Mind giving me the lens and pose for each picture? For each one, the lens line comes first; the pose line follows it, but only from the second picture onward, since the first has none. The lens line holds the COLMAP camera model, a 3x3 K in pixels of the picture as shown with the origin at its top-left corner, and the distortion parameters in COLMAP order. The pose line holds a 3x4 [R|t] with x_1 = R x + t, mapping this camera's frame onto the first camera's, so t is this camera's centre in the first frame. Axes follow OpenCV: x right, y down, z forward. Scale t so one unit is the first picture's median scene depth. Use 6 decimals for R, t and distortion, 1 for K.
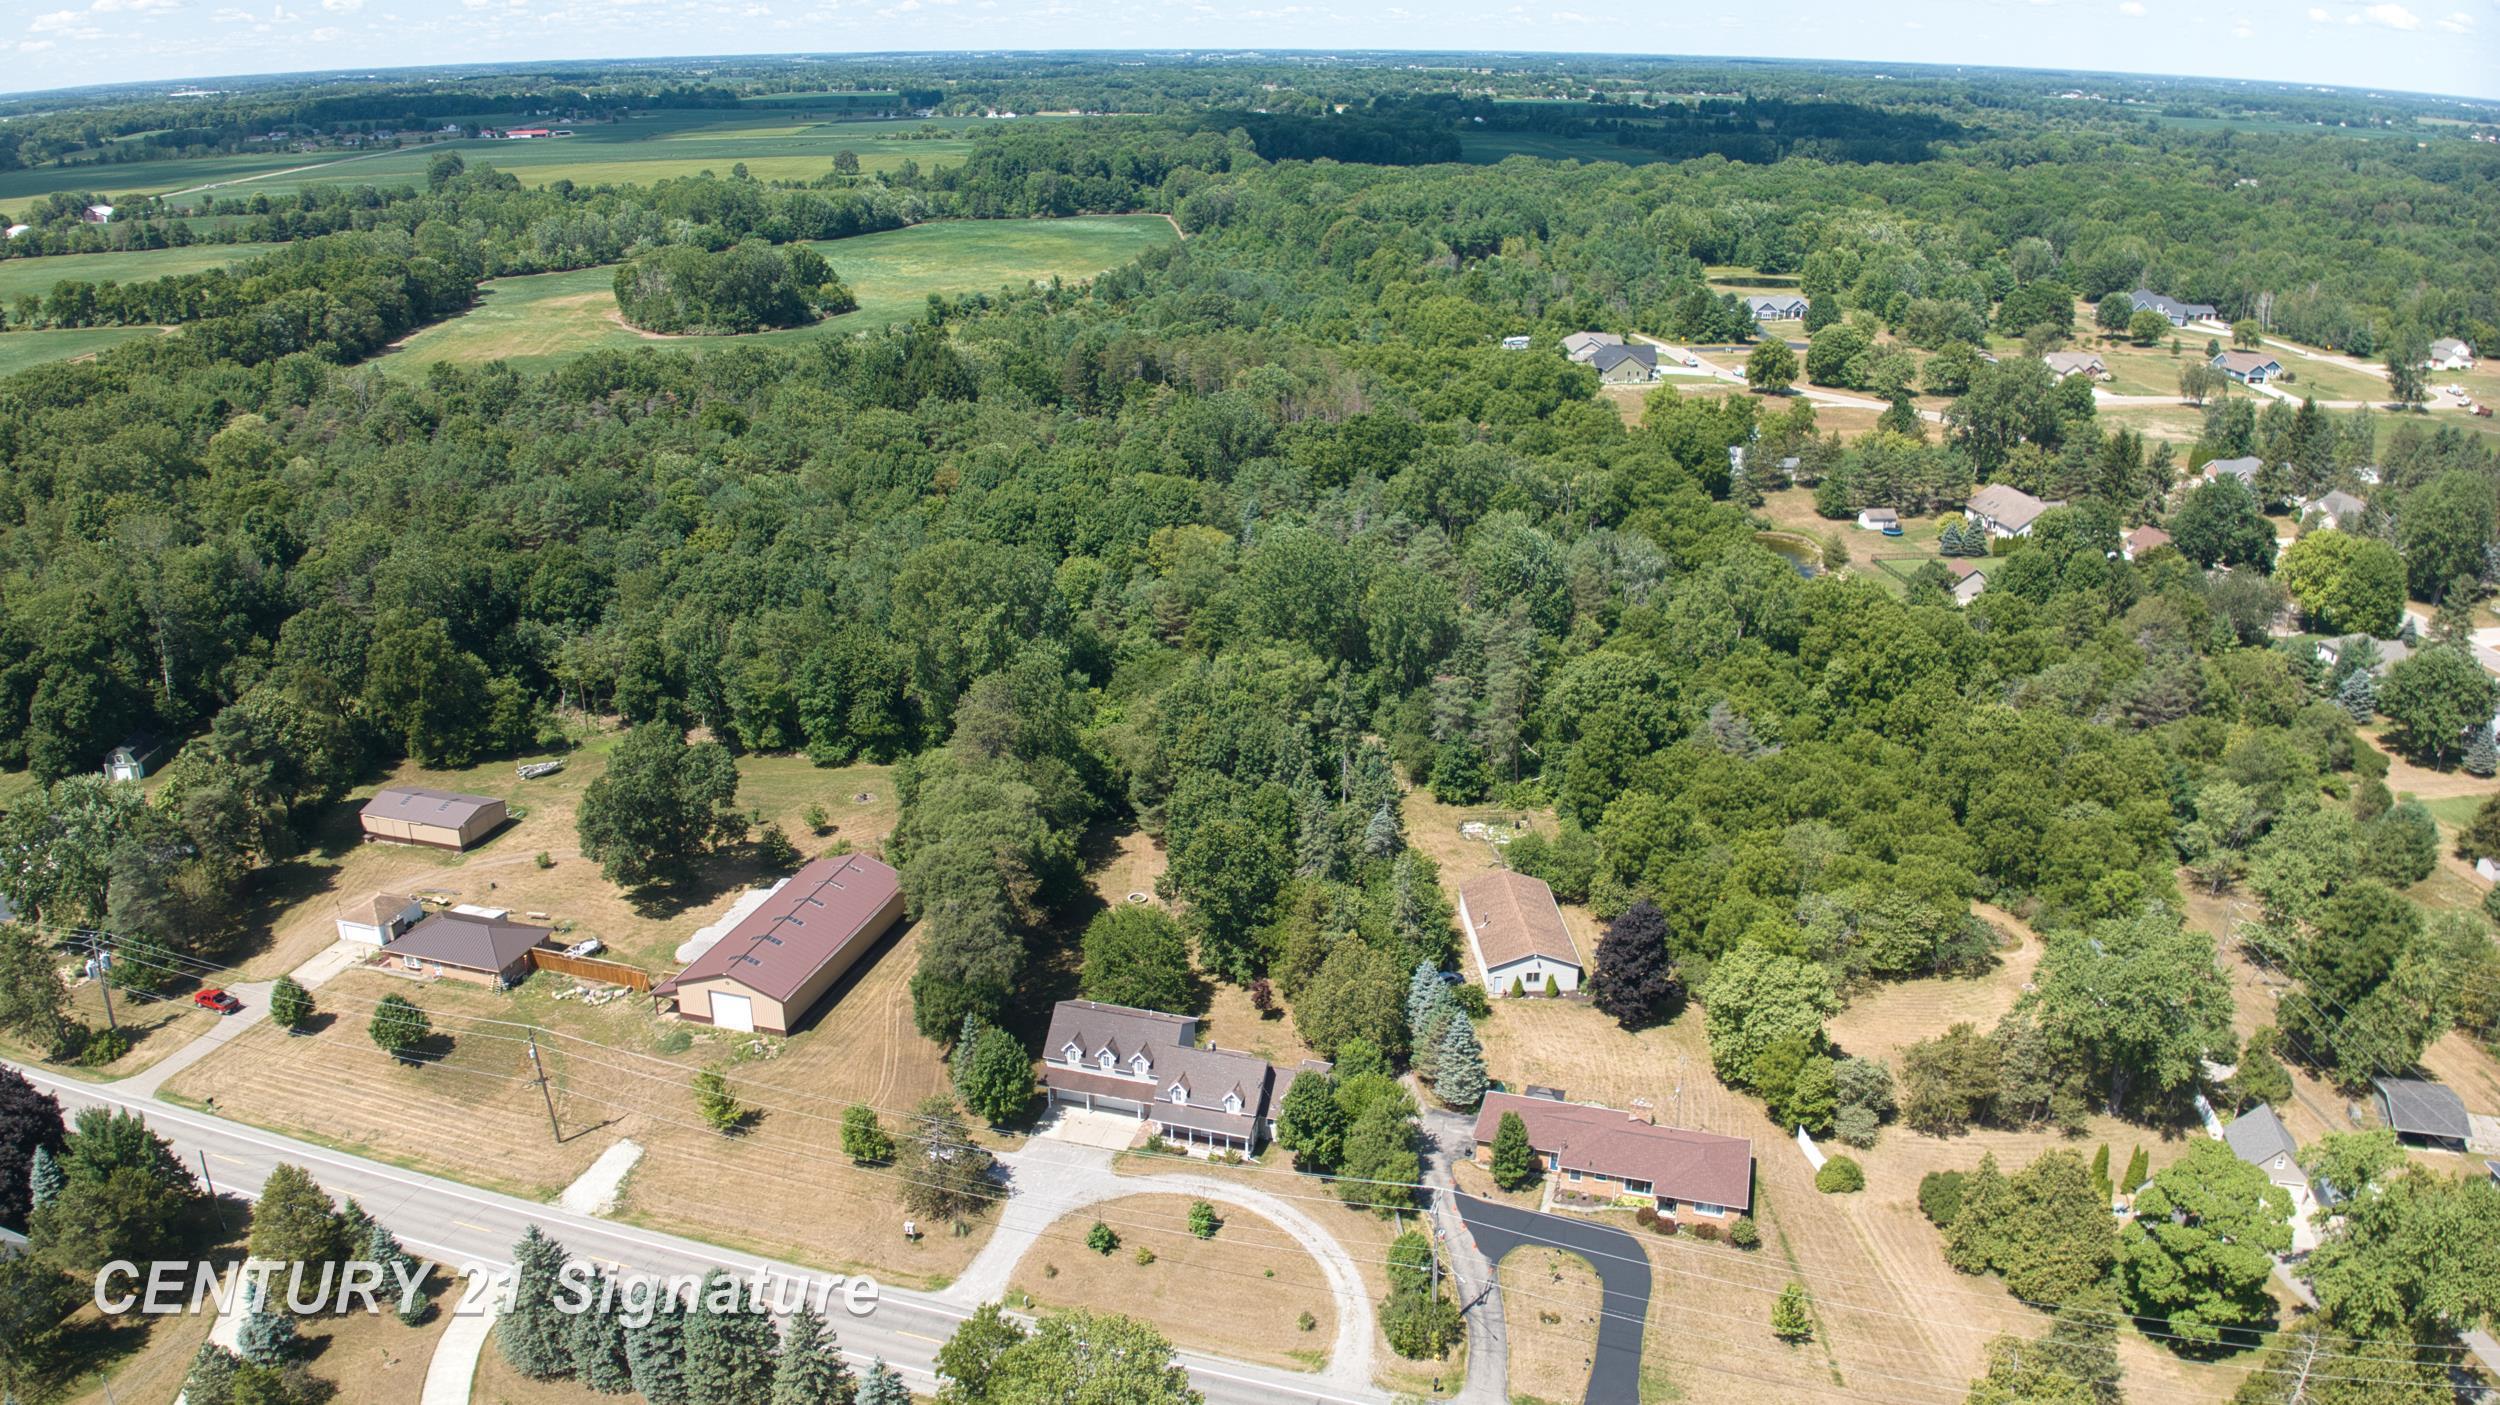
lens RADIAL K [[1752.8, 0, 1252.2], [0, 1752.8, 701.8], [0, 0, 1]] dist [-0.097836, -0.016421]
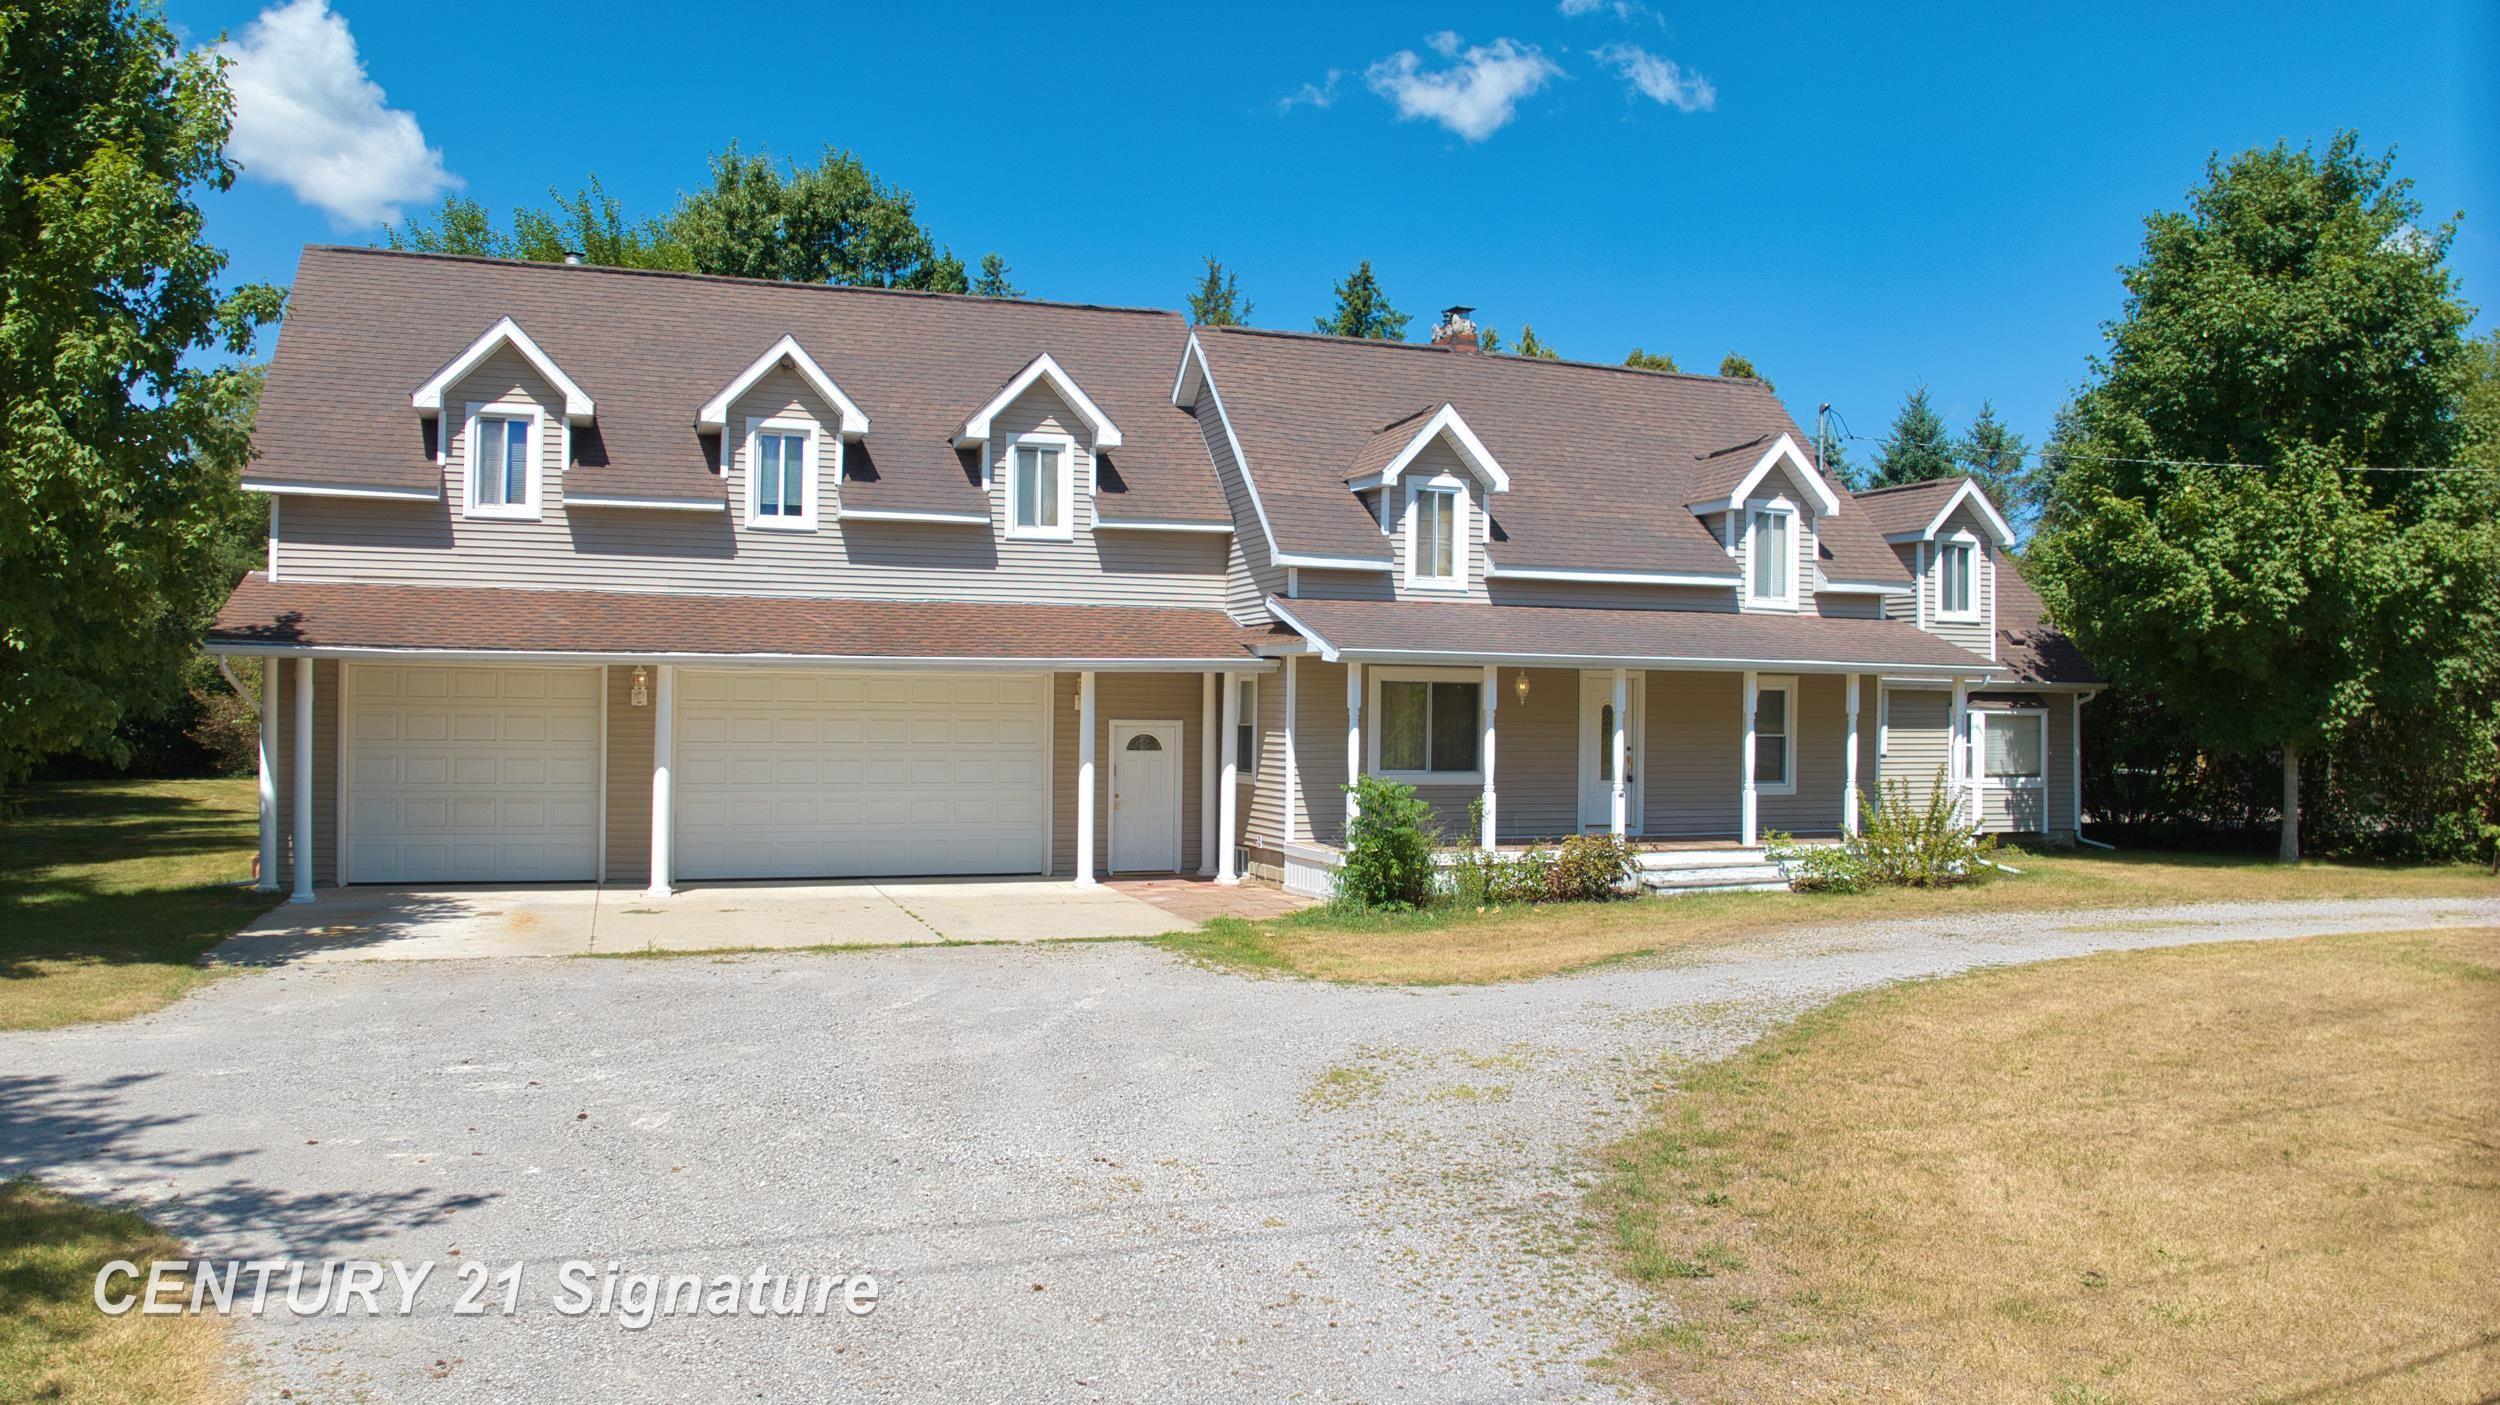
lens RADIAL K [[1758.2, 0, 1250.0], [0, 1758.2, 702.5], [0, 0, 1]] dist [-0.088340, -0.035448]
pose [[0.805988, 0.010332, 0.591842, -0.132852], [0.201931, 0.935070, -0.291320, 0.266570], [-0.556423, 0.354312, 0.751569, 0.872091]]
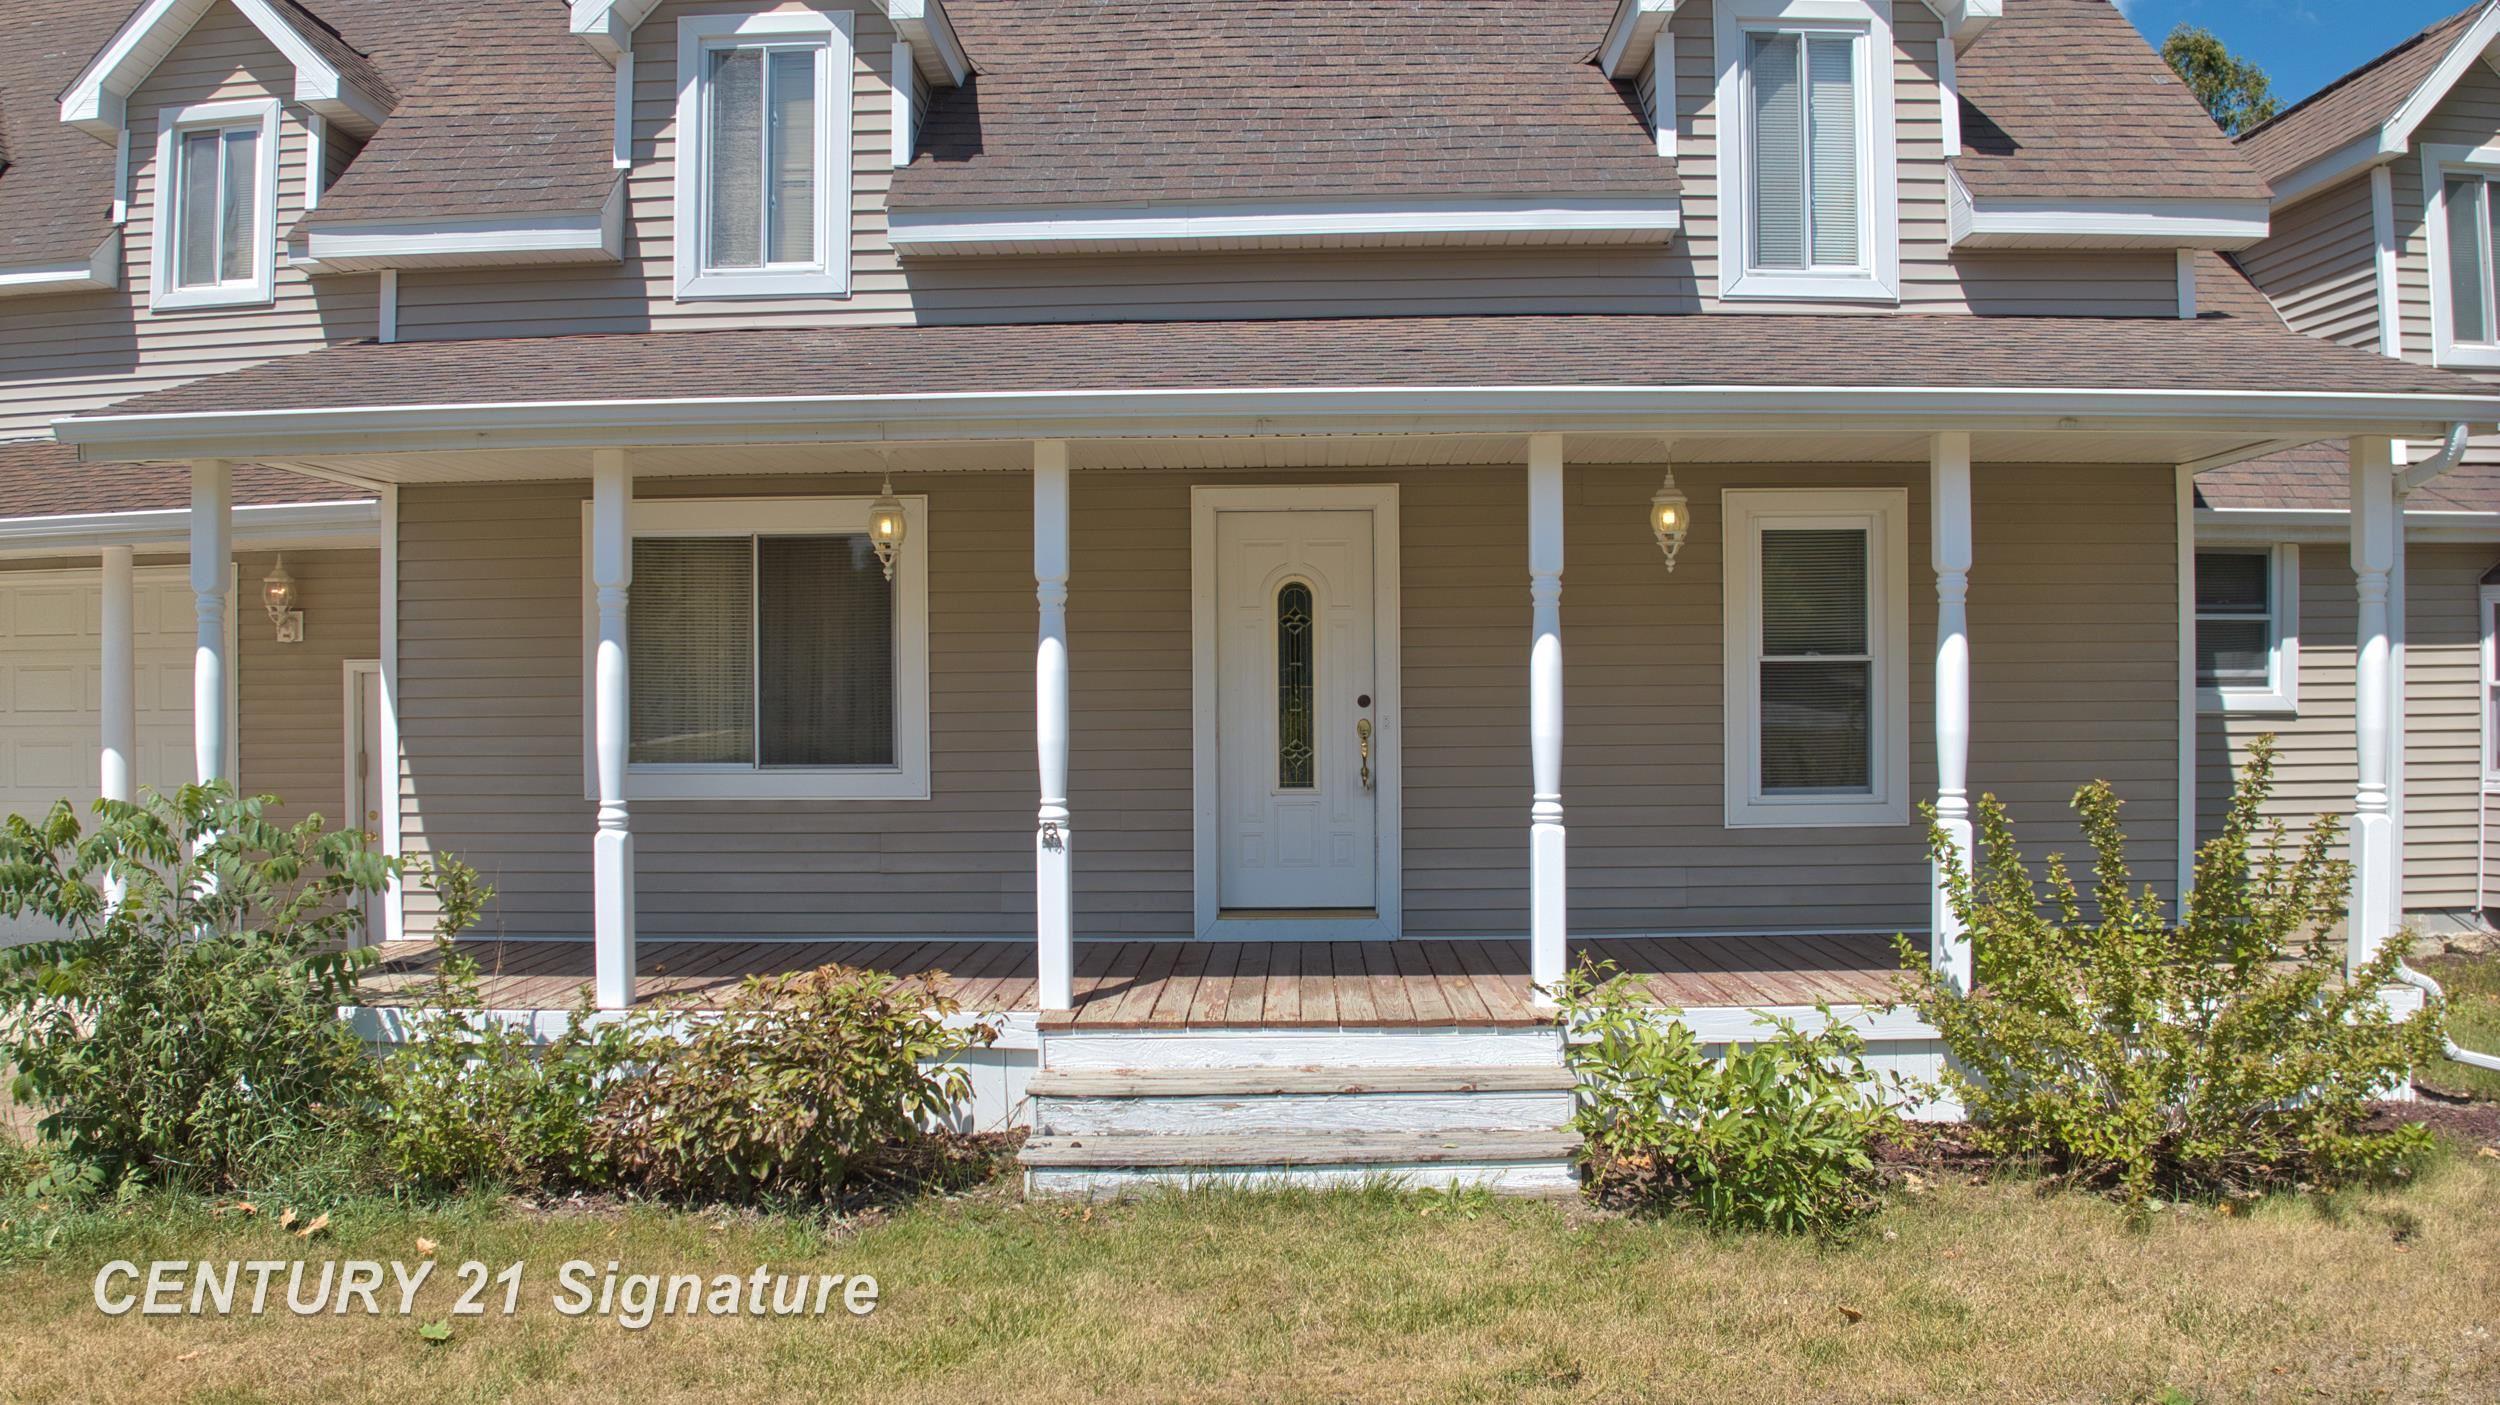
lens RADIAL K [[1752.8, 0, 1252.2], [0, 1752.8, 701.8], [0, 0, 1]] dist [-0.097836, -0.016421]
pose [[0.965203, -0.011523, 0.261247, -0.040143], [0.102697, 0.935468, -0.338161, 0.252084], [-0.240491, 0.353223, 0.904100, 0.917112]]
